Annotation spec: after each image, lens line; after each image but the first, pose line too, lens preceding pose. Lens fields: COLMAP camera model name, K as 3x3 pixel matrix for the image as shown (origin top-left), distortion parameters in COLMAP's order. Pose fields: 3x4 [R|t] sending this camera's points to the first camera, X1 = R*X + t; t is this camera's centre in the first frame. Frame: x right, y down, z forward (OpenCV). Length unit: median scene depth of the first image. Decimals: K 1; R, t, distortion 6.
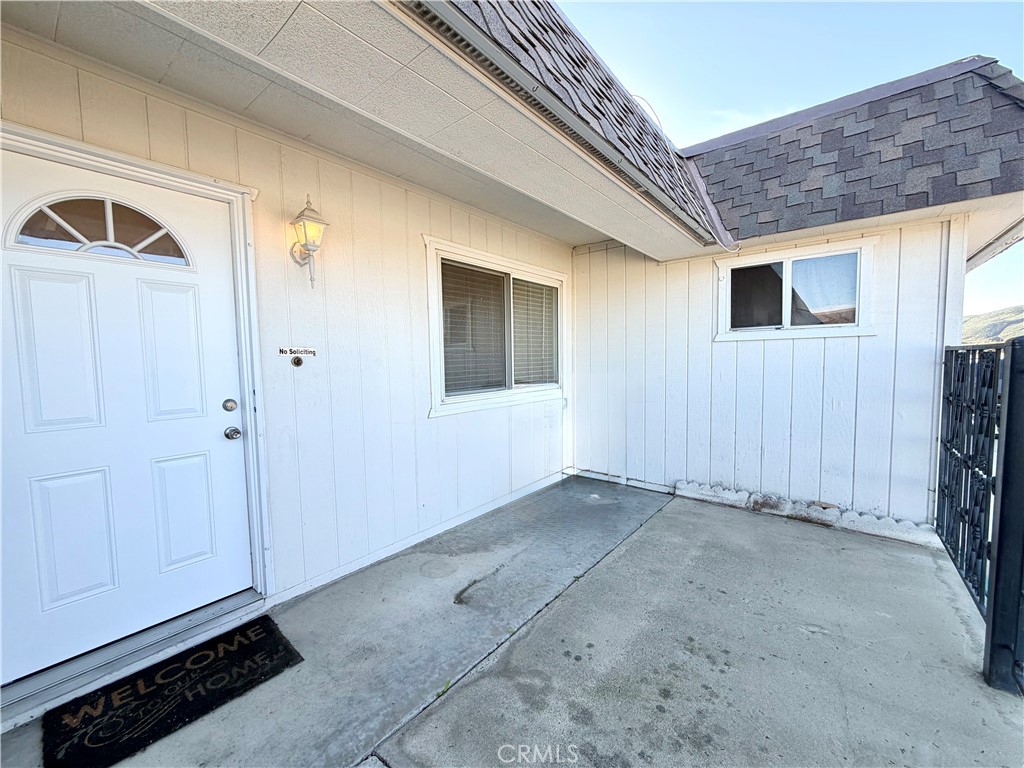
lens RADIAL K [[409.1, 0, 510.4], [0, 409.1, 383.9], [0, 0, 1]] dist [0.001414, 0.000556]
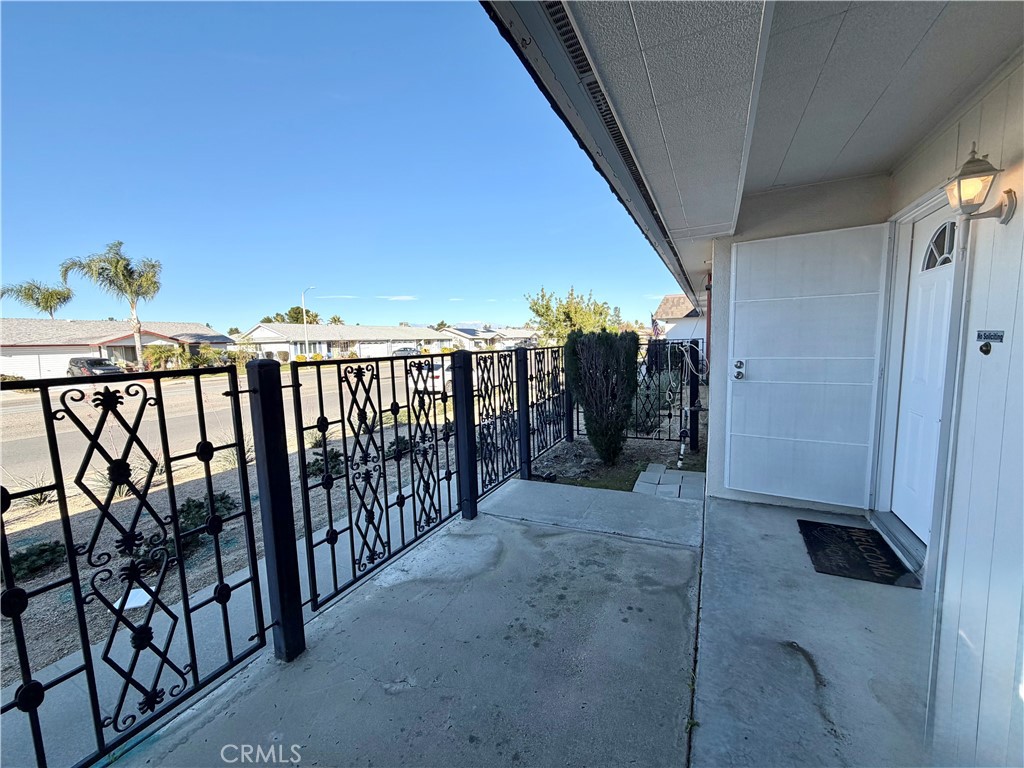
lens RADIAL K [[409.1, 0, 514.0], [0, 409.1, 386.6], [0, 0, 1]] dist [0.001414, 0.000556]
pose [[-0.972935, 0.067716, -0.220933, 0.703063], [0.028853, 0.984217, 0.174597, -0.183302], [0.229269, 0.163497, -0.959533, 1.928947]]
